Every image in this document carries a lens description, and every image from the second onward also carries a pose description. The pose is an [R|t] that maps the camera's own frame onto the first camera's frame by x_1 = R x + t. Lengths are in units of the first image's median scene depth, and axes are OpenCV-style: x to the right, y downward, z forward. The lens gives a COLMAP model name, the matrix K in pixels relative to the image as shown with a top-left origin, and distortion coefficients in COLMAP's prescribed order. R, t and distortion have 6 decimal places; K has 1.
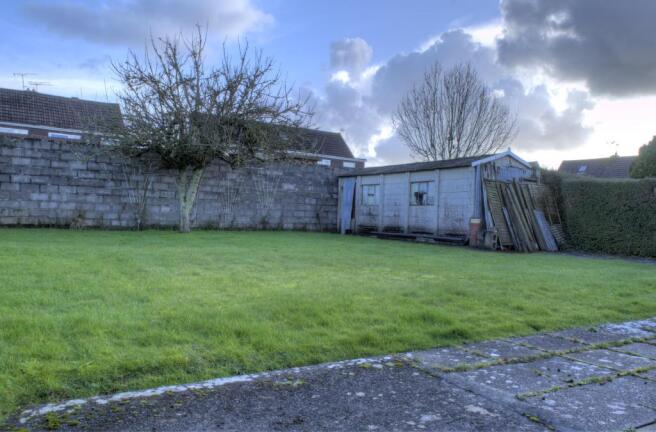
lens RADIAL K [[510.8, 0, 328.0], [0, 510.8, 216.4], [0, 0, 1]] dist [-0.001219, 0.000296]
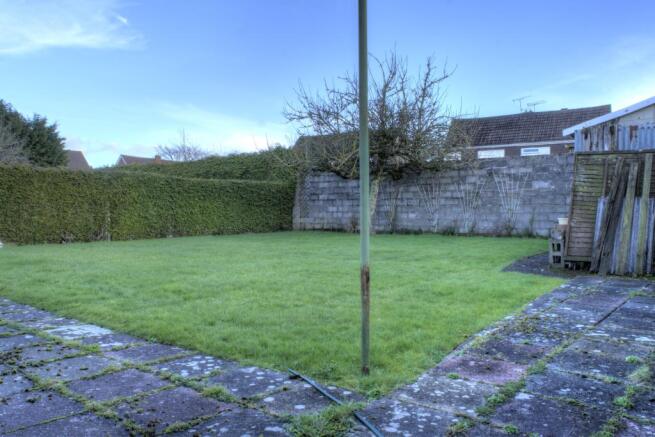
lens RADIAL K [[510.0, 0, 327.5], [0, 510.0, 219.9], [0, 0, 1]] dist [-0.001219, 0.000296]
pose [[0.367663, -0.017611, -0.929792, 0.614276], [0.004367, 0.999842, -0.017211, 0.012820], [0.929949, 0.002268, 0.367682, 0.402559]]
